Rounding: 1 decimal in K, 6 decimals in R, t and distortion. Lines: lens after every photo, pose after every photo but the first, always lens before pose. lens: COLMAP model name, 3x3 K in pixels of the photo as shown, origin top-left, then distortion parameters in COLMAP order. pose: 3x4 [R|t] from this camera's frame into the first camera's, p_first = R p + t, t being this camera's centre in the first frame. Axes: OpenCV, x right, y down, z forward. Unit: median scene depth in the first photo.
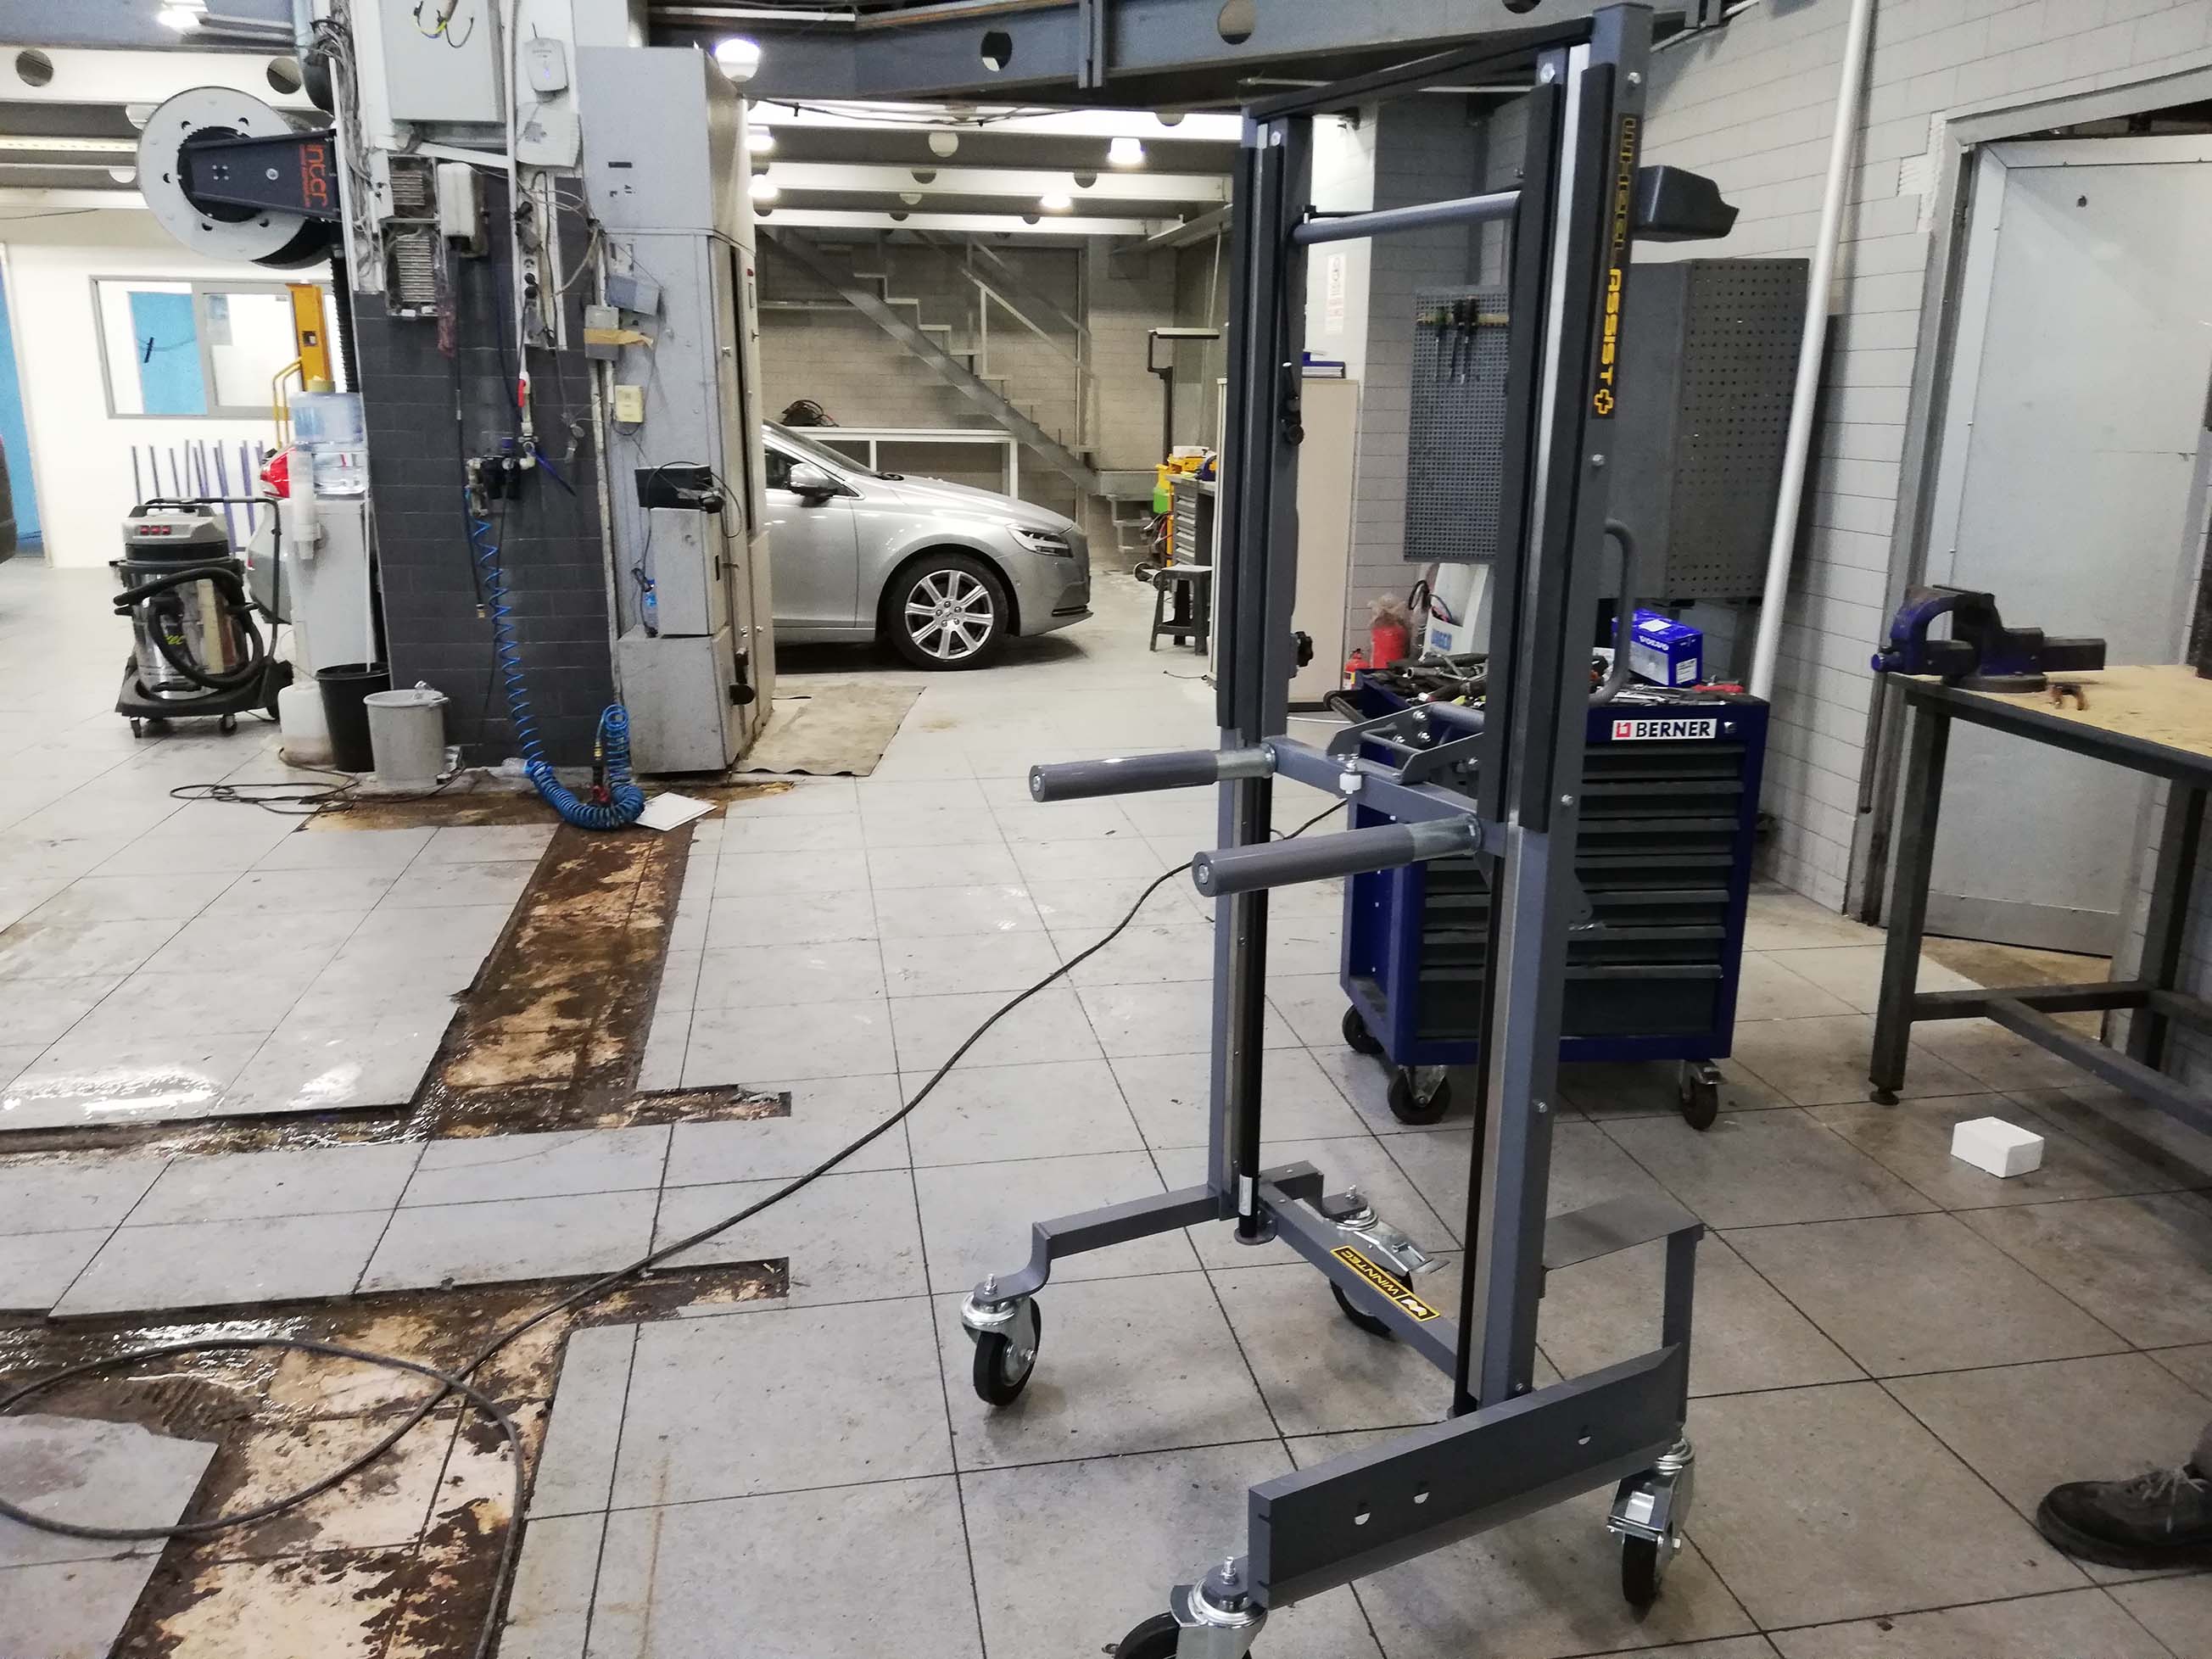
lens RADIAL K [[1654.0, 0, 1087.5], [0, 1654.0, 825.8], [0, 0, 1]] dist [0.060137, -0.088609]
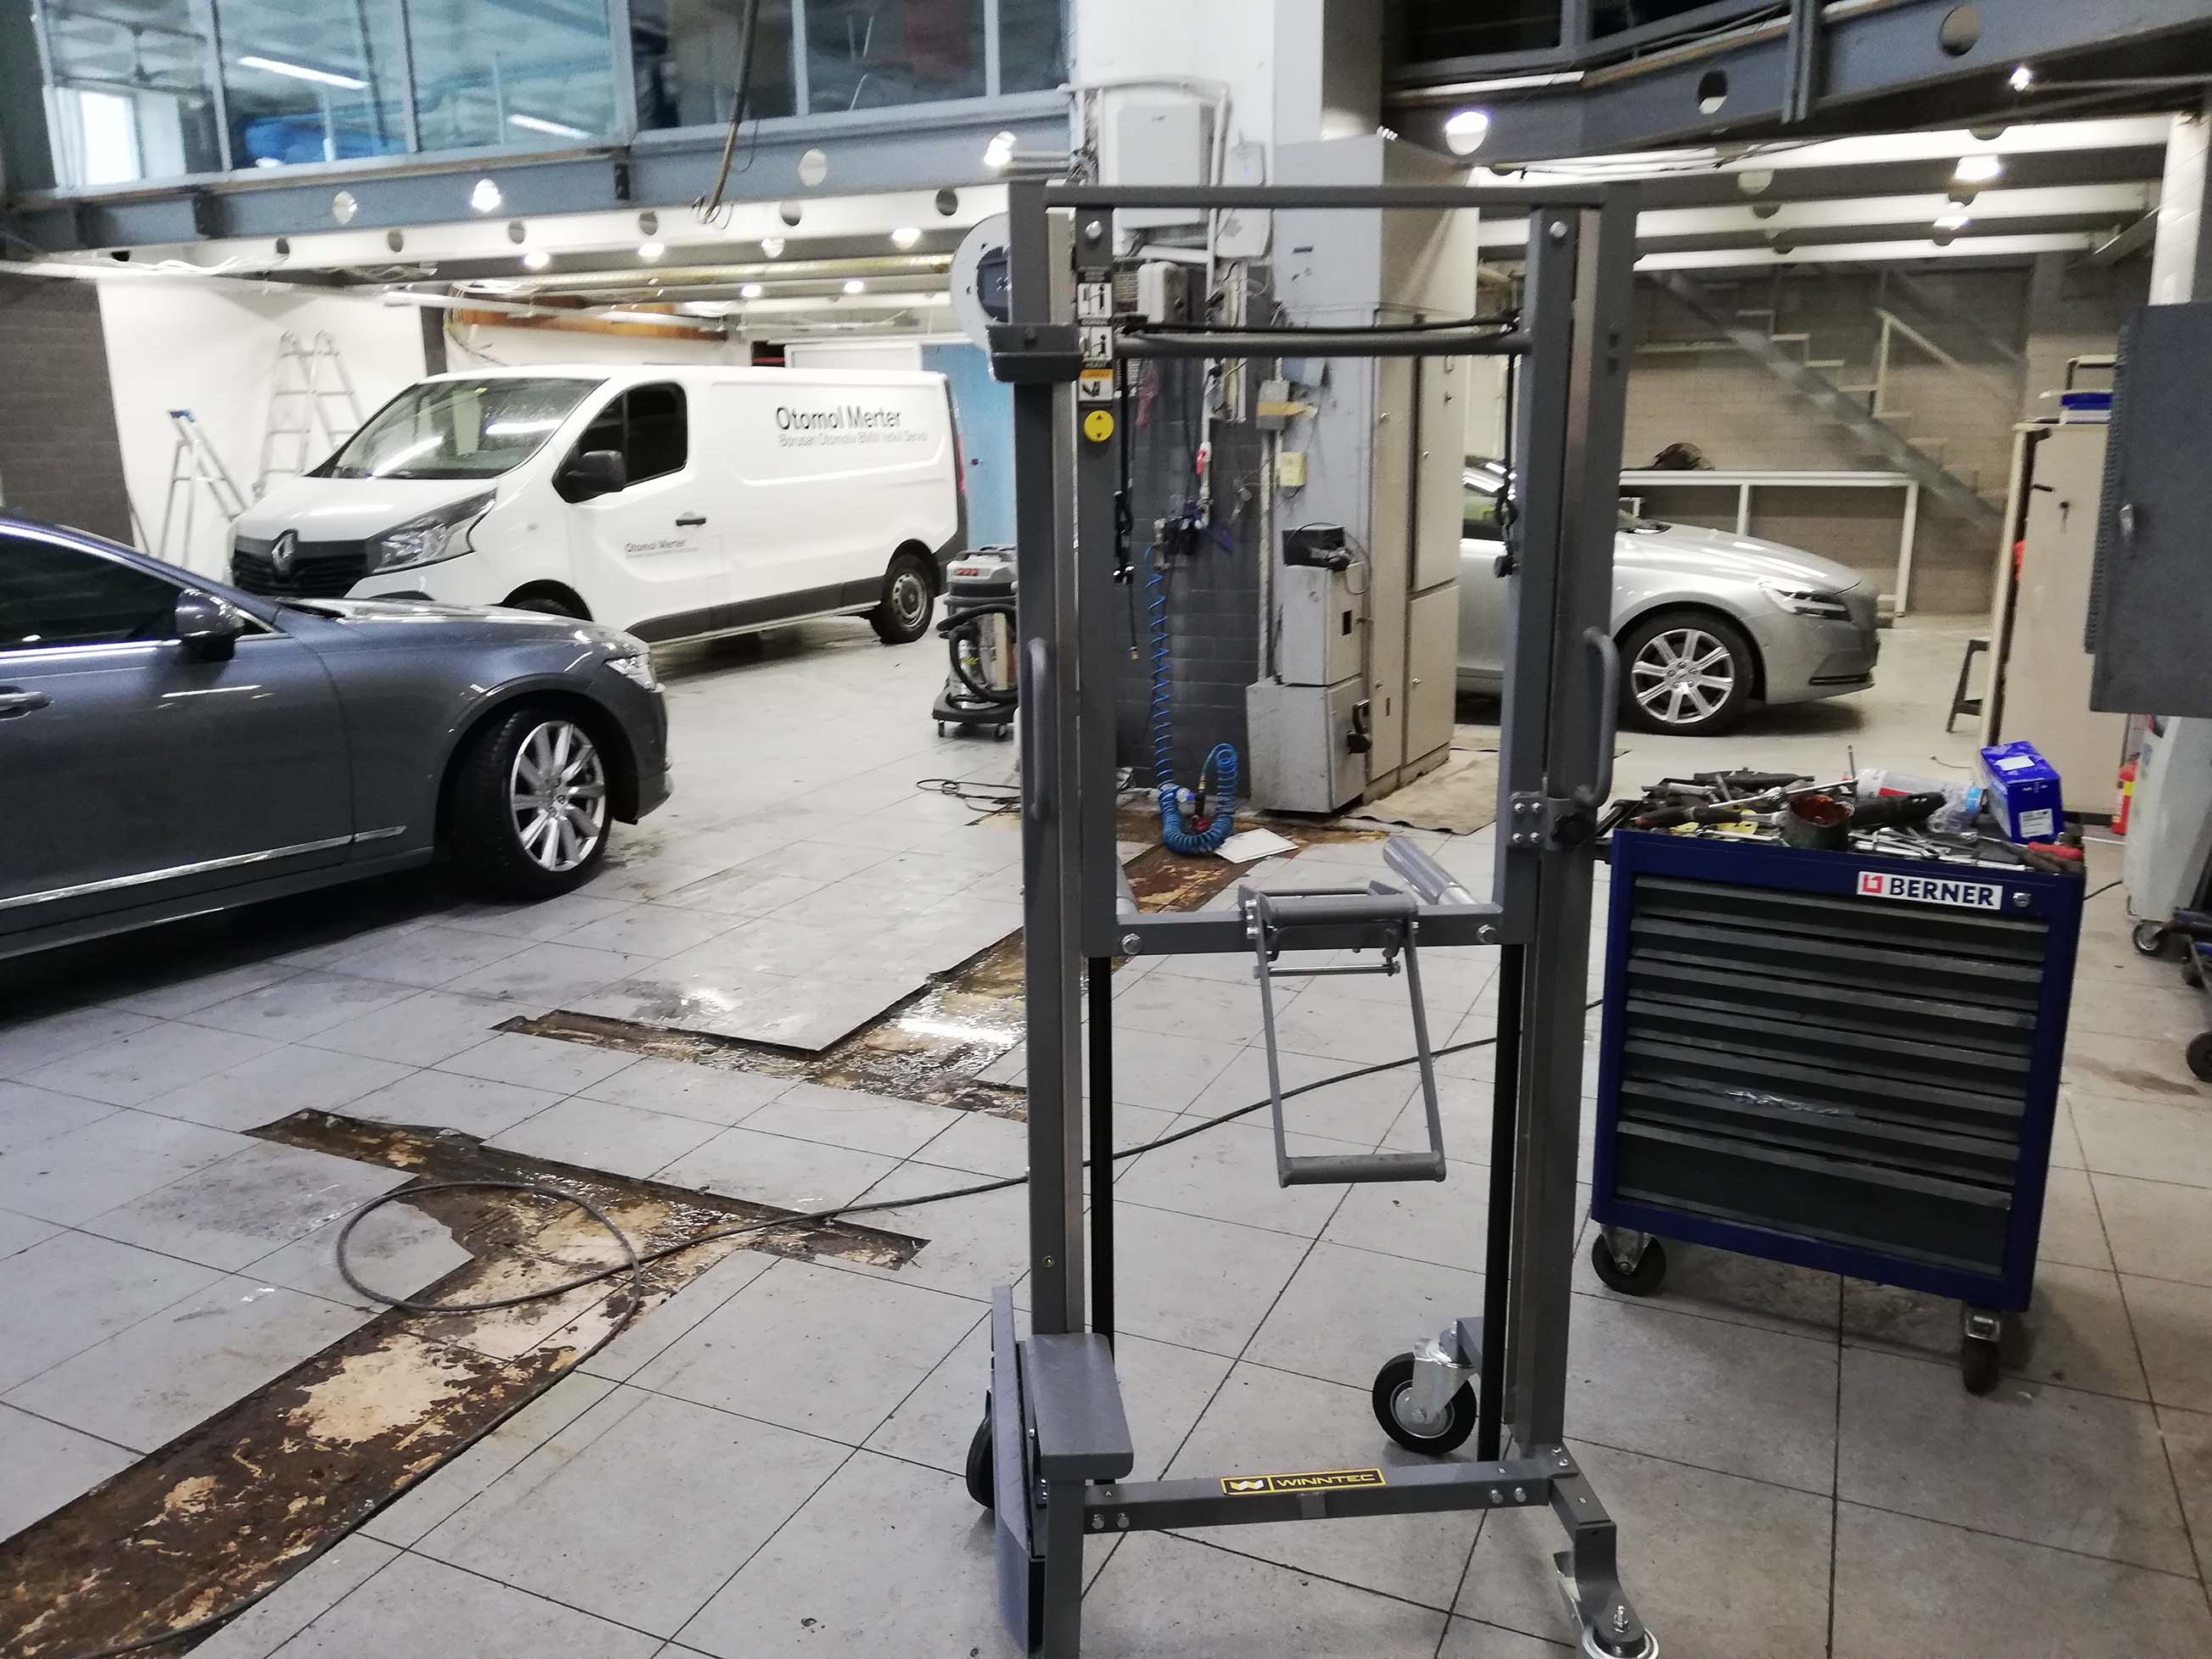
lens RADIAL K [[1654.0, 0, 1125.2], [0, 1654.0, 827.7], [0, 0, 1]] dist [0.060137, -0.088609]
pose [[0.824690, 0.115380, -0.553691, 0.270100], [-0.124053, 0.992033, 0.021955, -0.032976], [0.551813, 0.050581, 0.832433, 0.053519]]
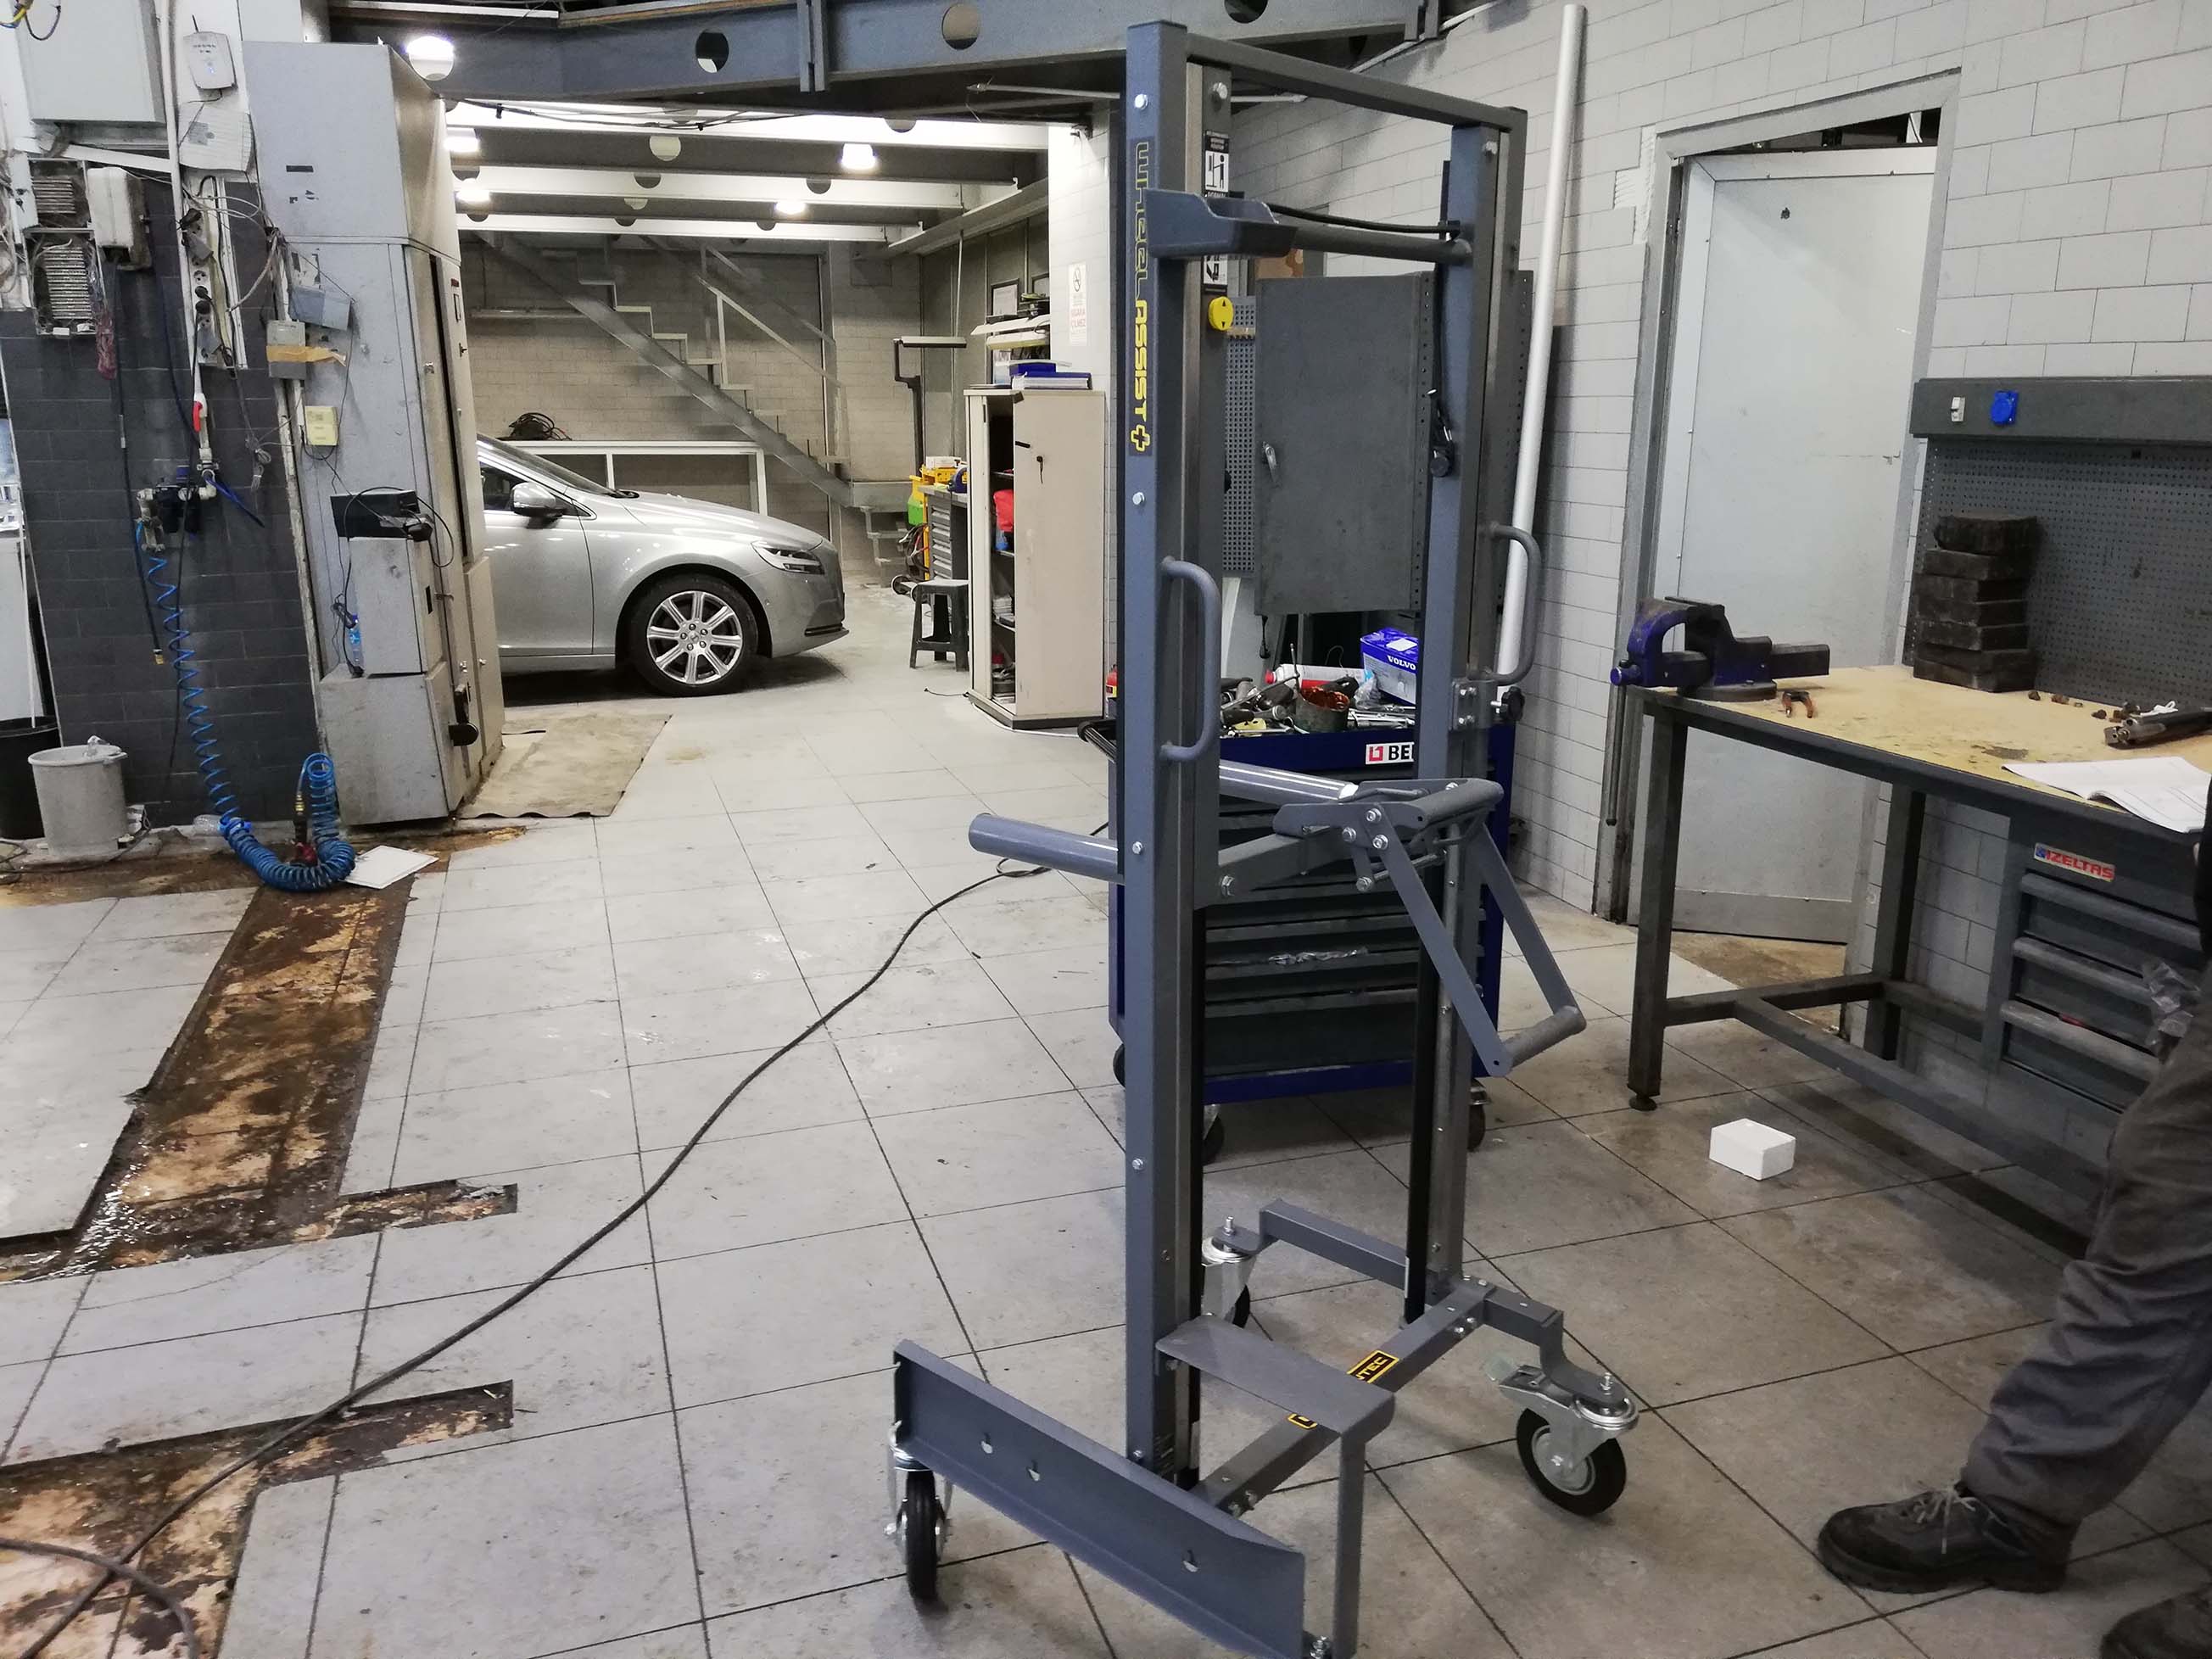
lens RADIAL K [[1654.0, 0, 1089.4], [0, 1654.0, 822.4], [0, 0, 1]] dist [0.060137, -0.088609]
pose [[0.989788, -0.046294, 0.134818, 0.011091], [0.046794, 0.998904, -0.000541, -0.014115], [-0.134645, 0.006844, 0.990870, 0.029084]]
